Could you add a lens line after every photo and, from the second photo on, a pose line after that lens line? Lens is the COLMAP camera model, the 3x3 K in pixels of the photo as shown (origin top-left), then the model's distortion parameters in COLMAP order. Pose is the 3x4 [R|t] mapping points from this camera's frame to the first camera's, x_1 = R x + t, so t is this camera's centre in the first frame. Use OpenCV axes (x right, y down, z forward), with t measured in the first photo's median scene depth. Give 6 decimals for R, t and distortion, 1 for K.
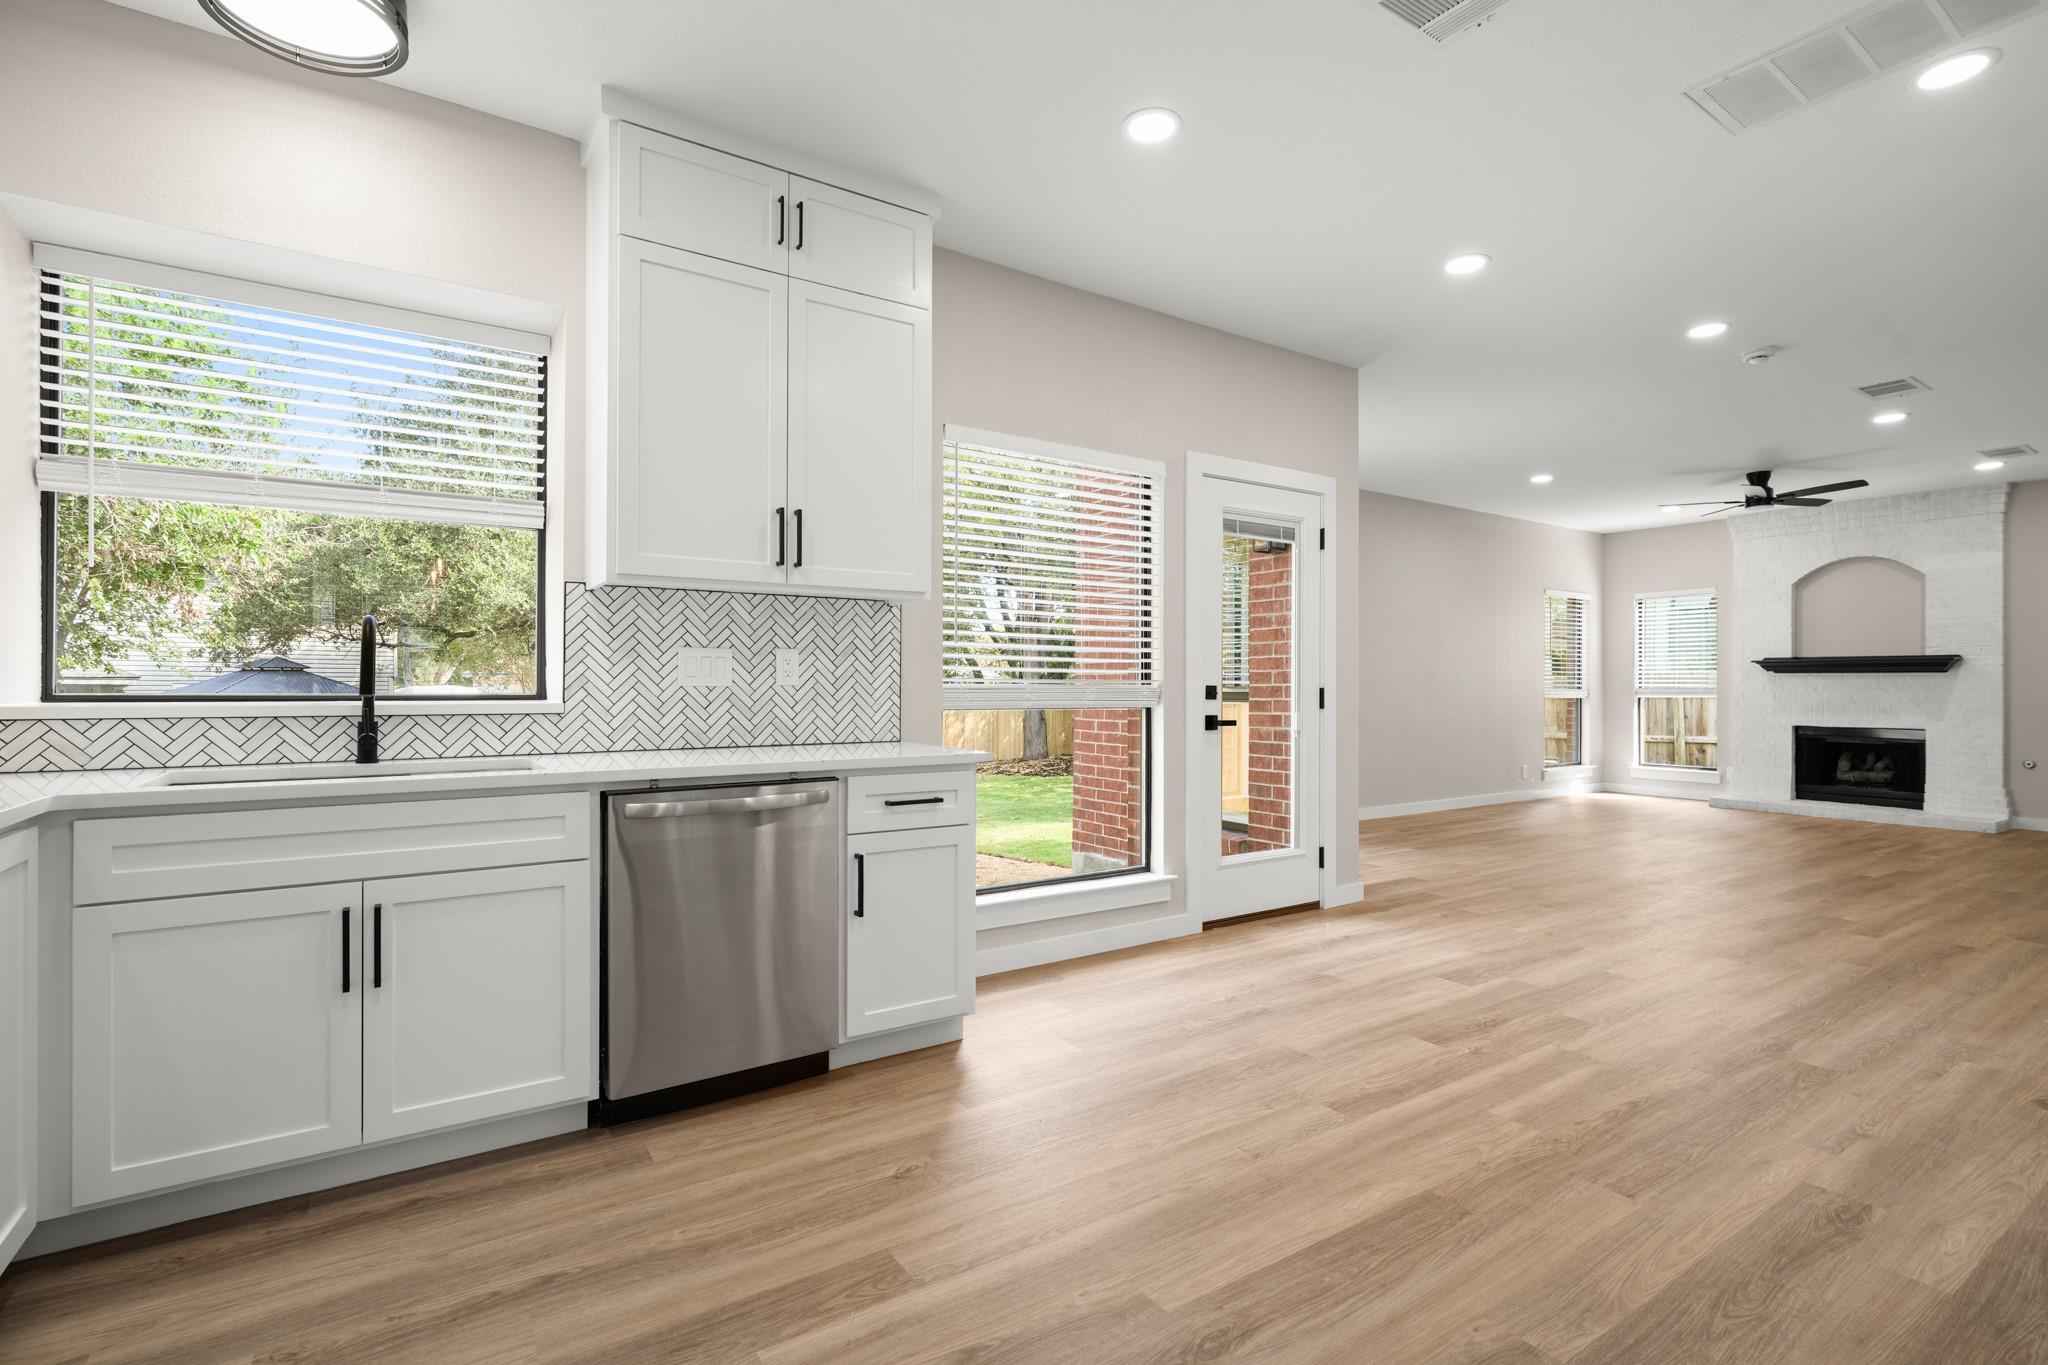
lens RADIAL K [[933.9, 0, 1013.7], [0, 933.9, 680.7], [0, 0, 1]] dist [-0.012709, 0.003553]
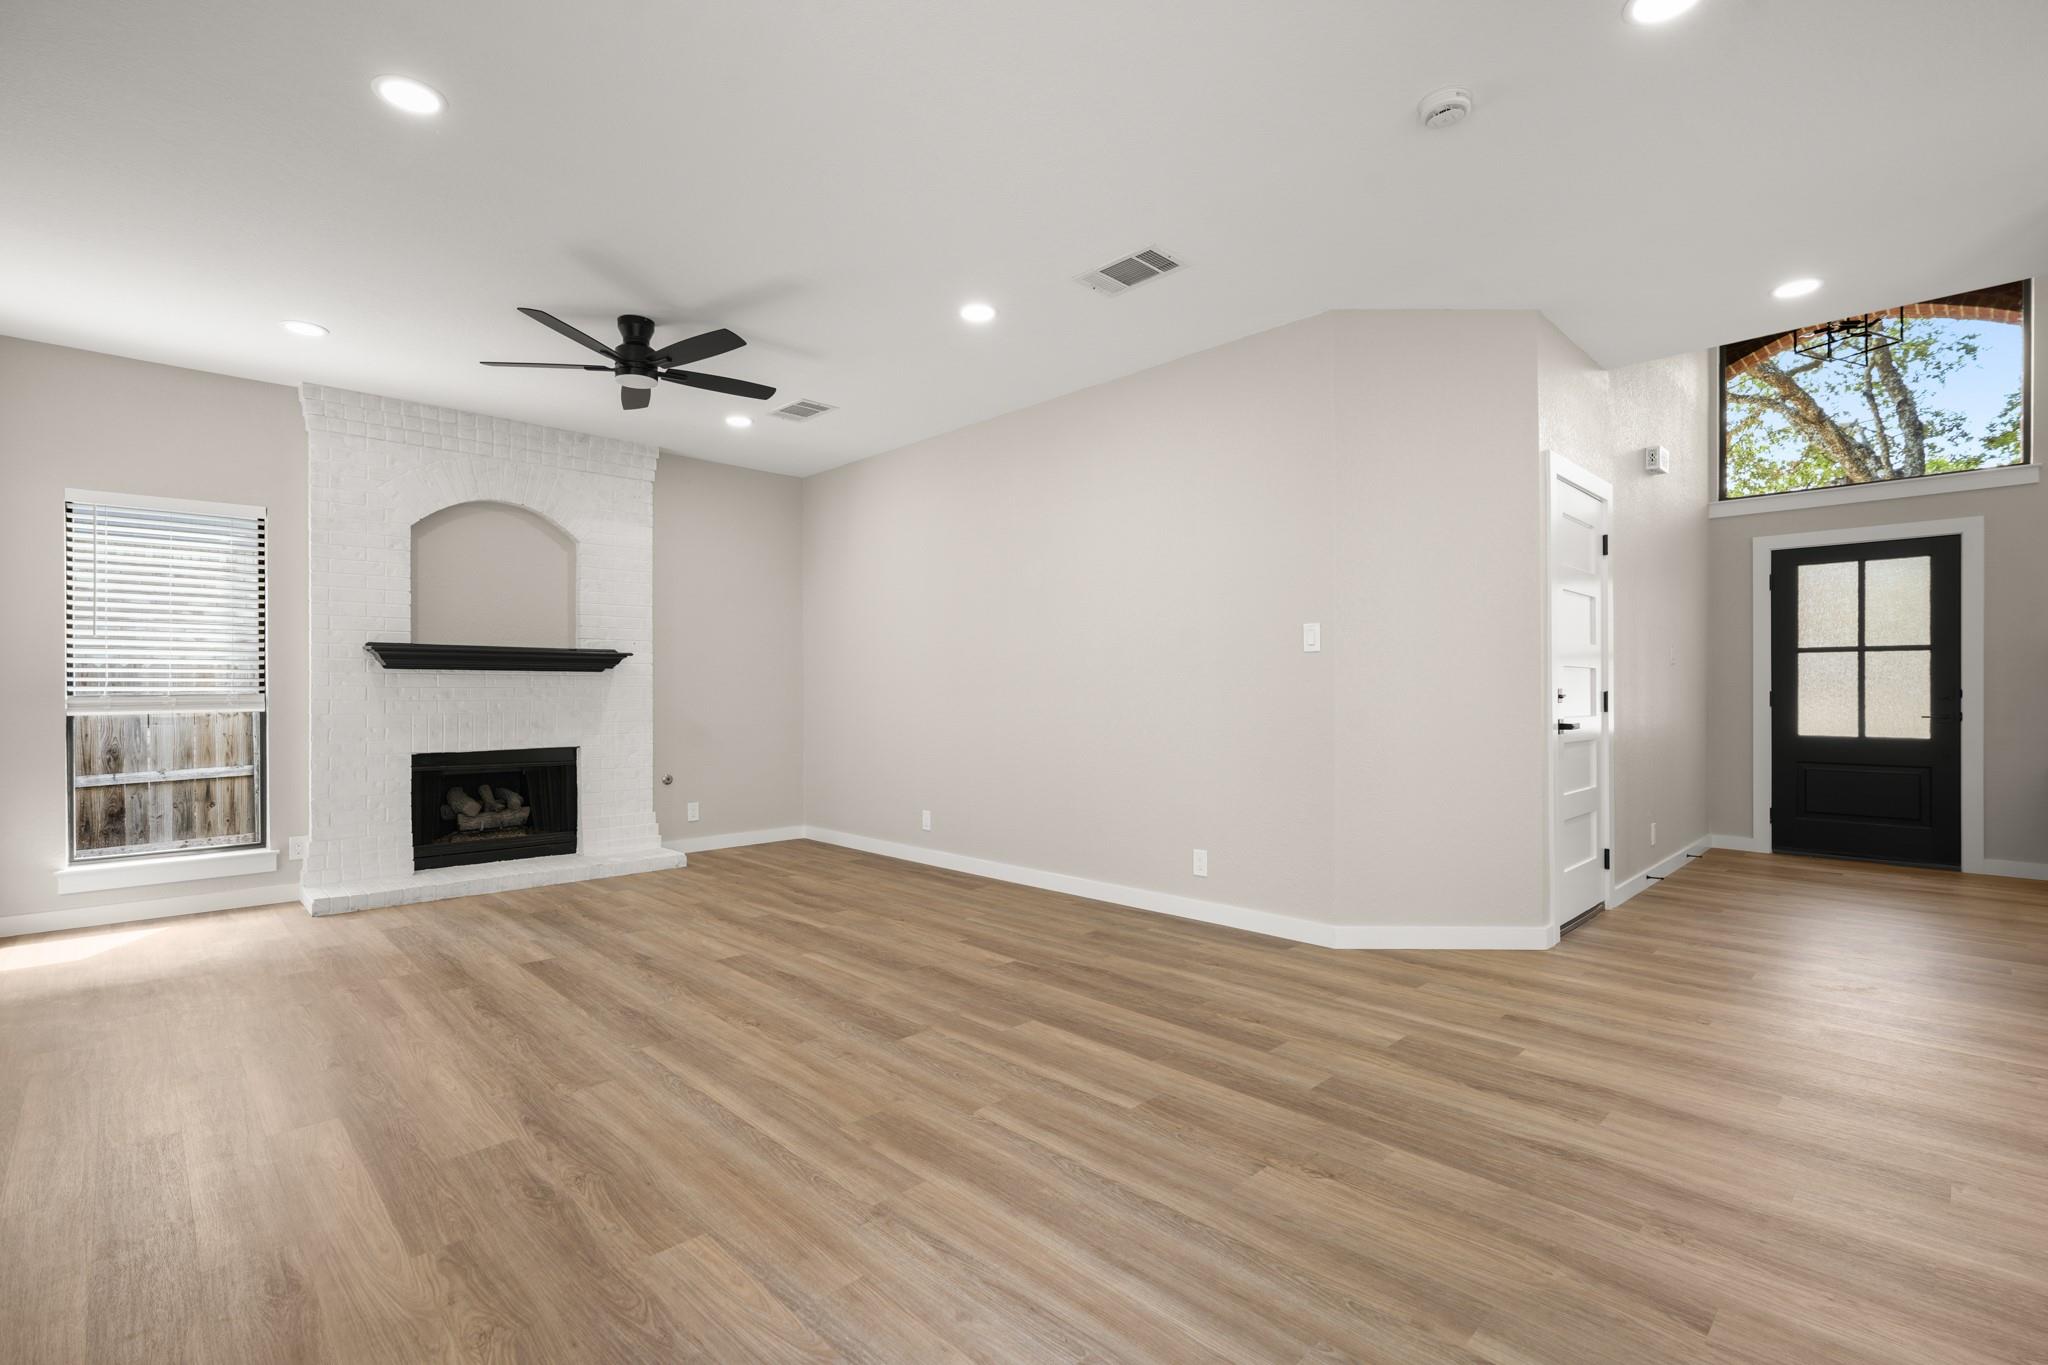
lens RADIAL K [[933.9, 0, 1042.5], [0, 933.9, 687.9], [0, 0, 1]] dist [-0.012709, 0.003553]
pose [[-0.205008, -0.002607, 0.978757, 0.340769], [-0.002799, 0.999994, 0.002078, 0.004515], [-0.978756, -0.002314, -0.205014, 1.657994]]
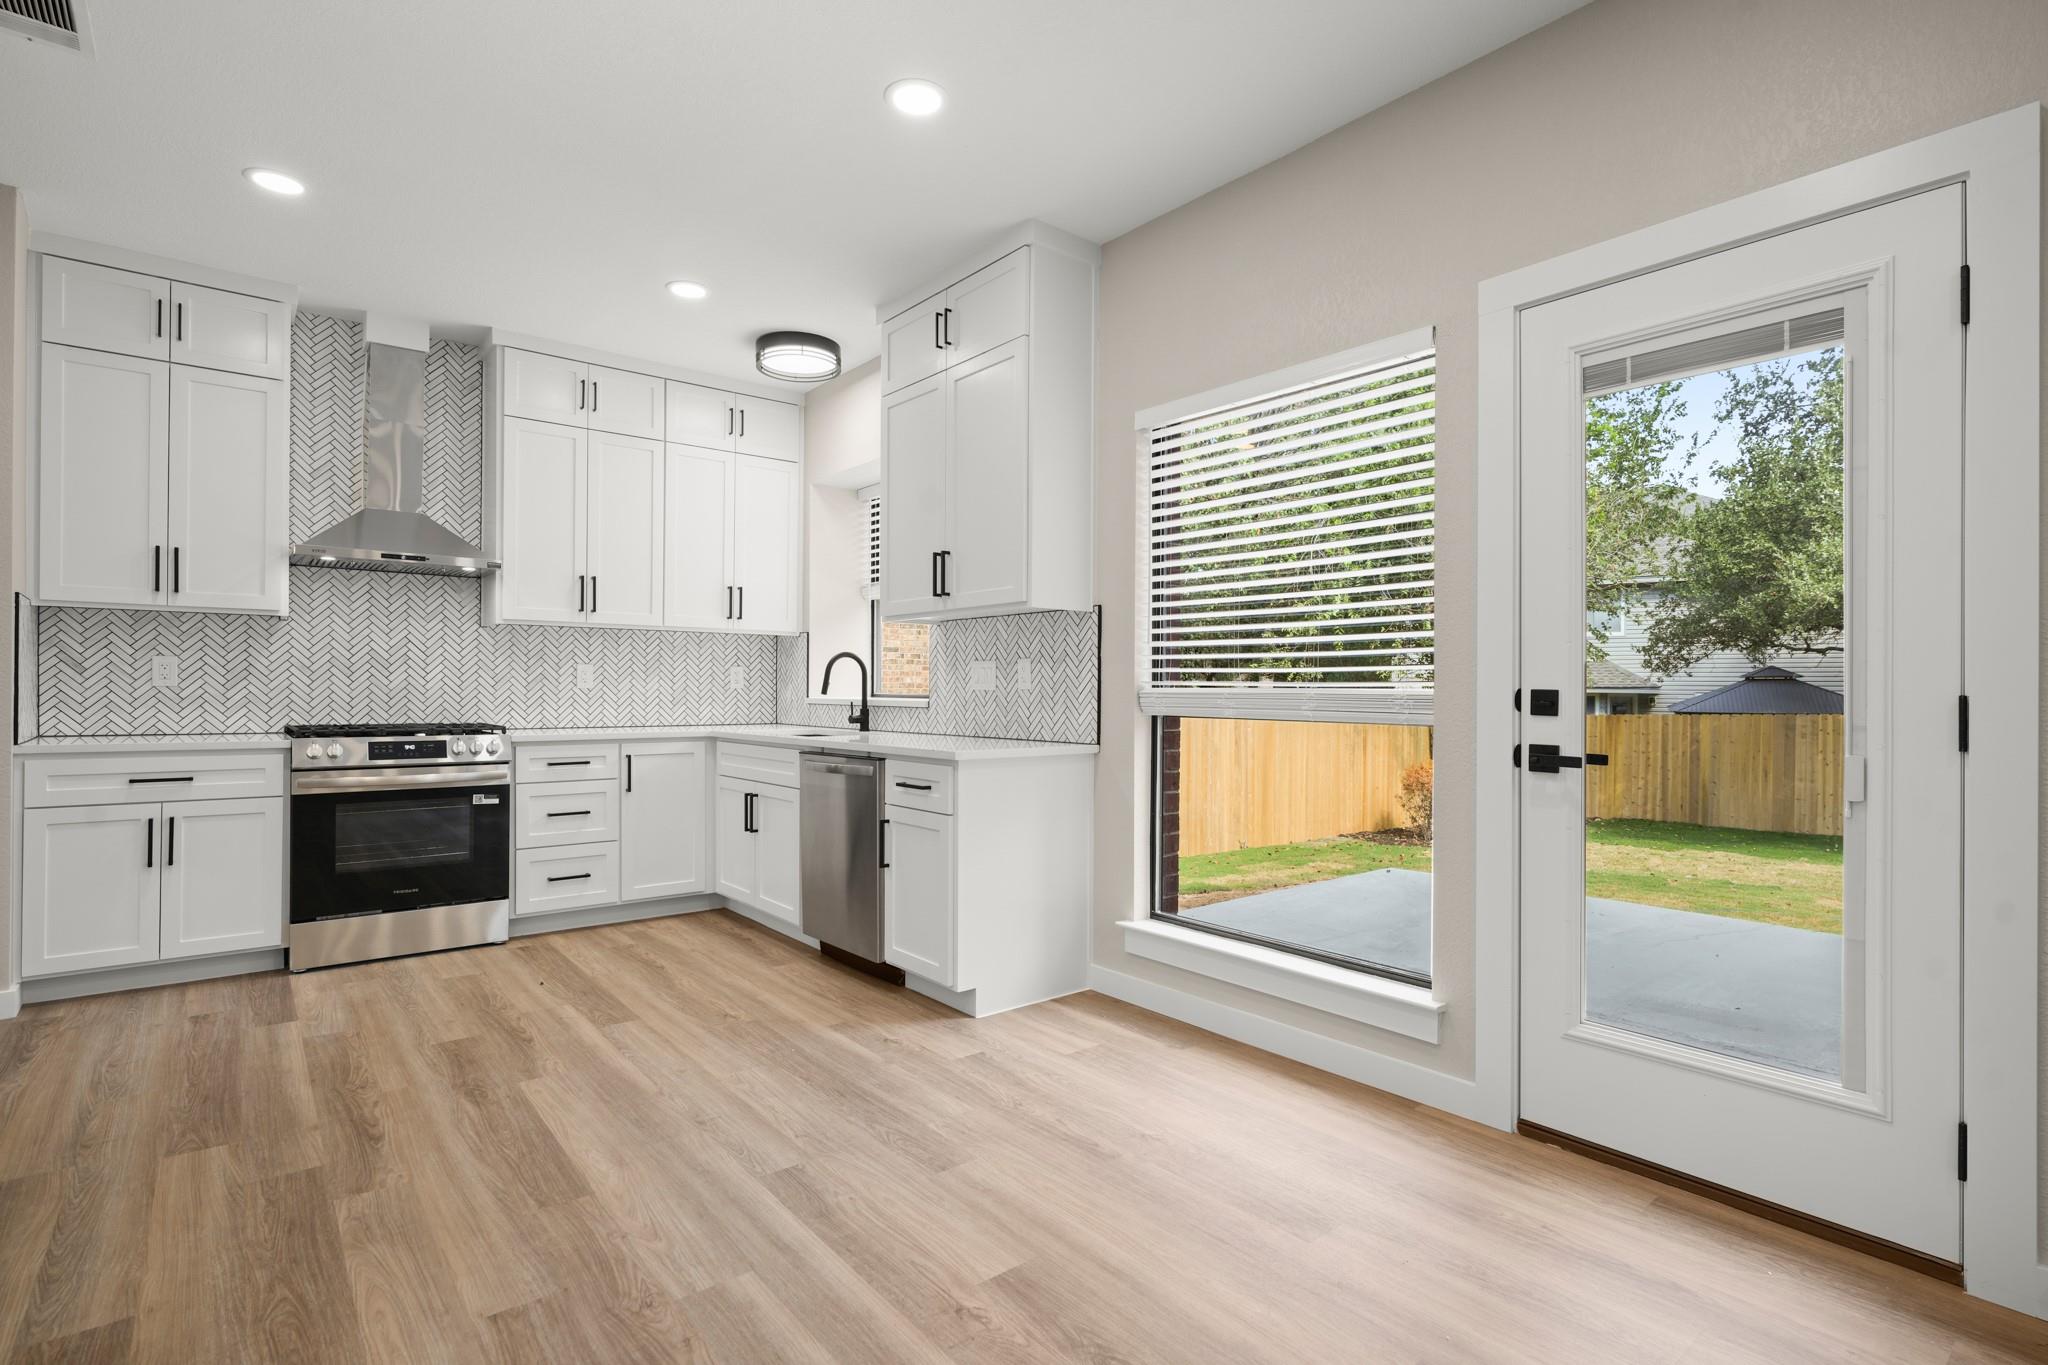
lens RADIAL K [[969.7, 0, 1032.6], [0, 969.7, 685.5], [0, 0, 1]] dist [-0.006392, 0.001421]
pose [[0.121185, -0.007169, -0.992604, 0.834480], [0.000387, 0.999974, -0.007175, 0.007693], [0.992630, 0.000485, 0.121184, 0.730111]]
